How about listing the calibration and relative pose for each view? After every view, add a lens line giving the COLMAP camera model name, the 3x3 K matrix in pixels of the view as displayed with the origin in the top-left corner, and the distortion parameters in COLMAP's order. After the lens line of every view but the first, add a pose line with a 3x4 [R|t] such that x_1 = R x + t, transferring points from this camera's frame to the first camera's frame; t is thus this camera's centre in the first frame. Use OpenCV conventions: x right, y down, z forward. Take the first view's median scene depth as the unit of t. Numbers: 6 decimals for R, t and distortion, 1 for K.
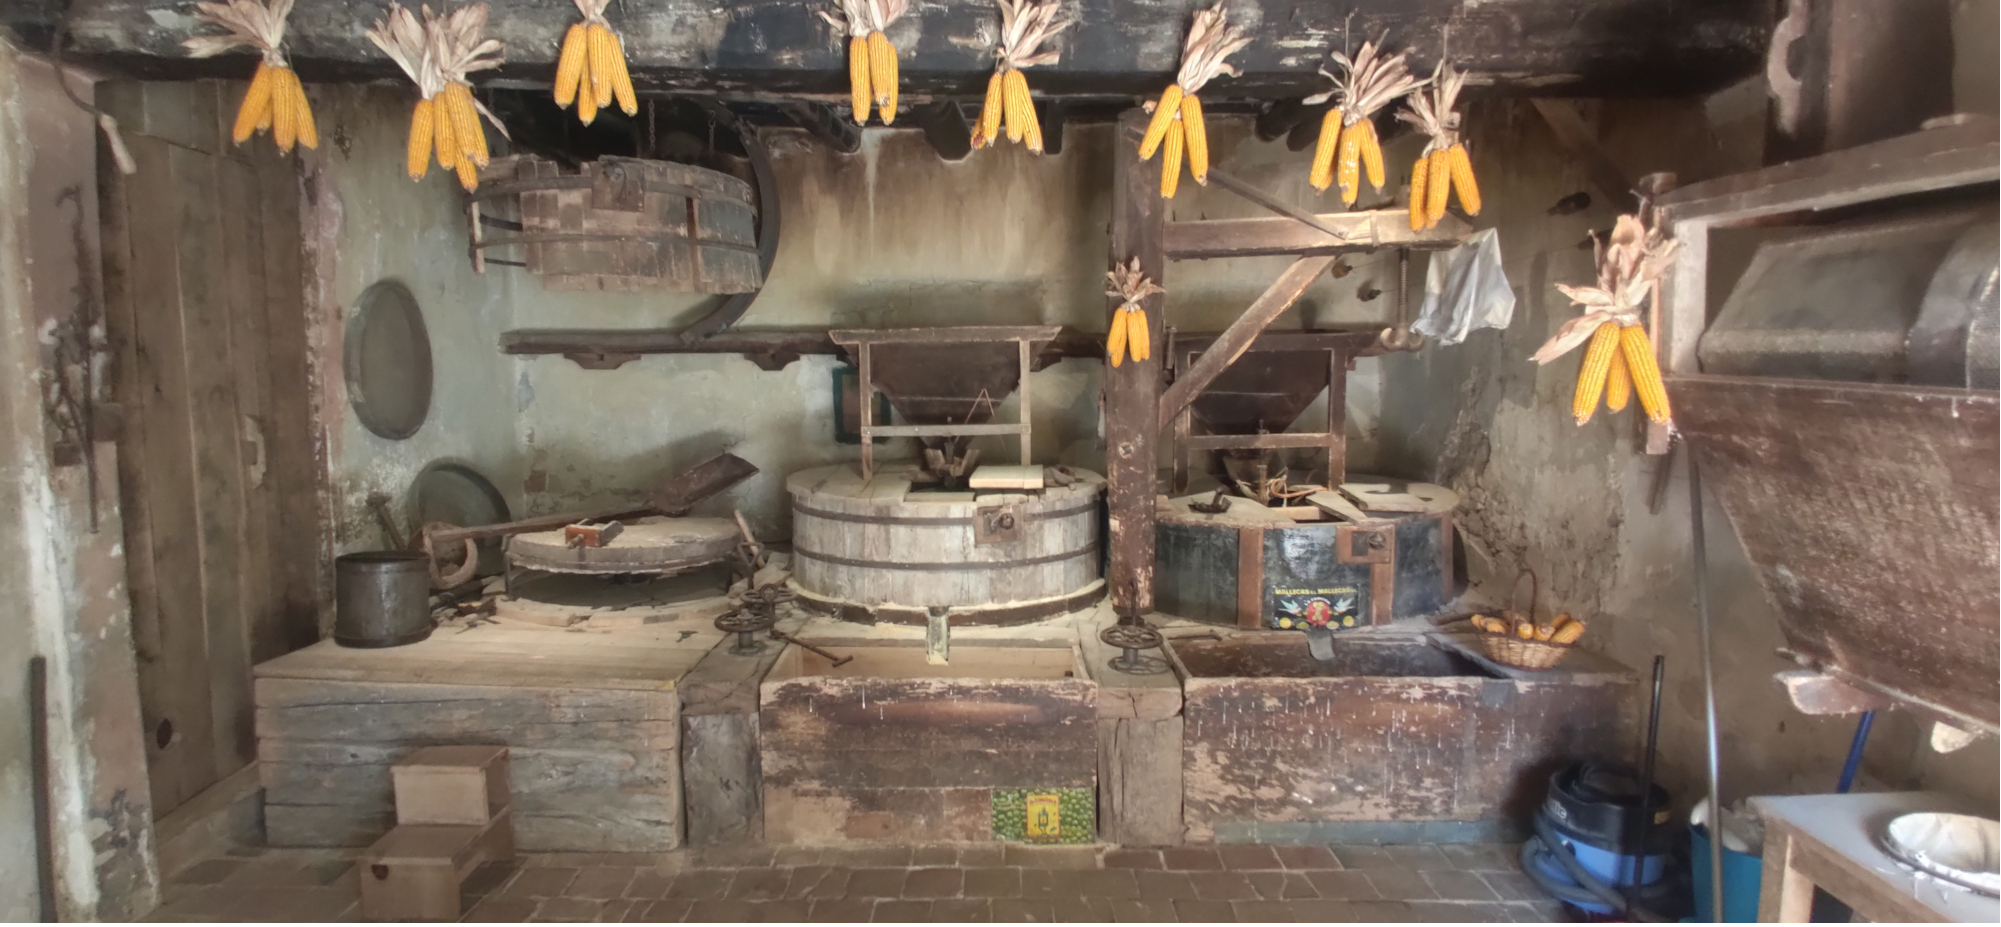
lens RADIAL K [[840.2, 0, 1001.8], [0, 840.2, 459.8], [0, 0, 1]] dist [0.002743, 0.000203]
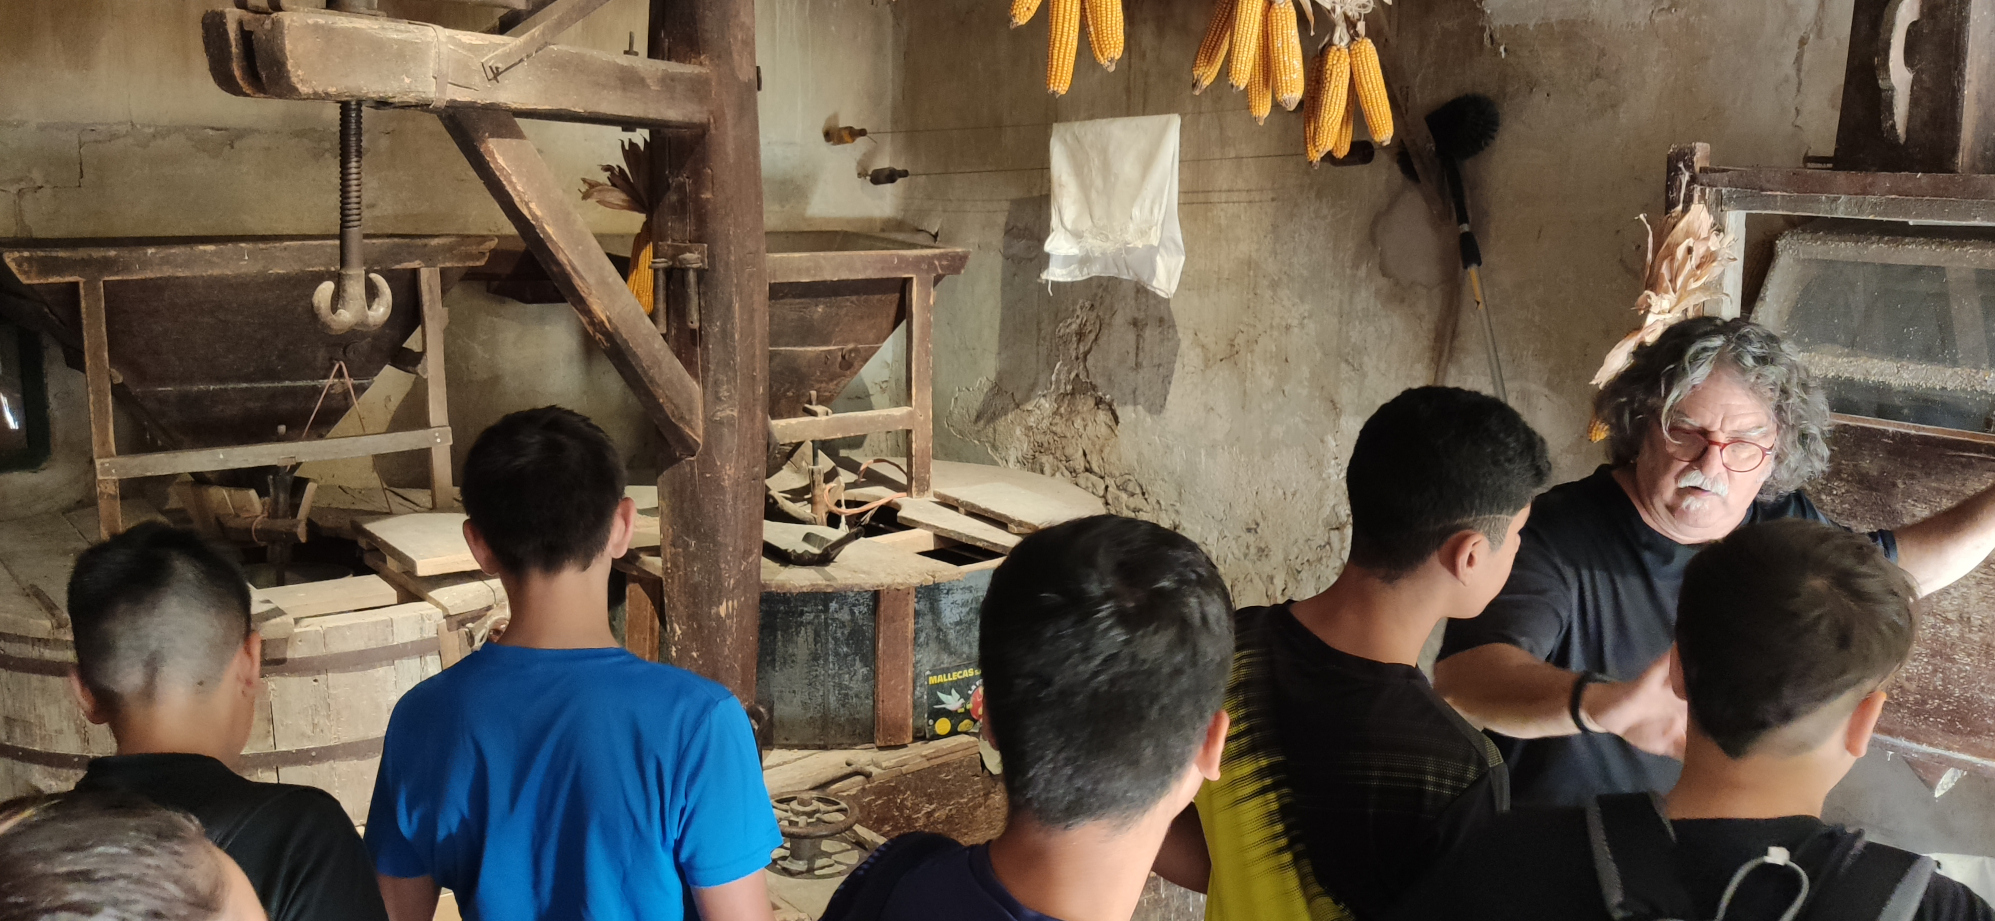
lens RADIAL K [[1407.0, 0, 995.8], [0, 1407.0, 466.2], [0, 0, 1]] dist [-0.030722, -0.003733]
pose [[0.824733, -0.076350, 0.560344, -0.206250], [0.054081, 0.996951, 0.056241, -0.058086], [-0.562930, -0.016080, 0.826348, 0.107817]]
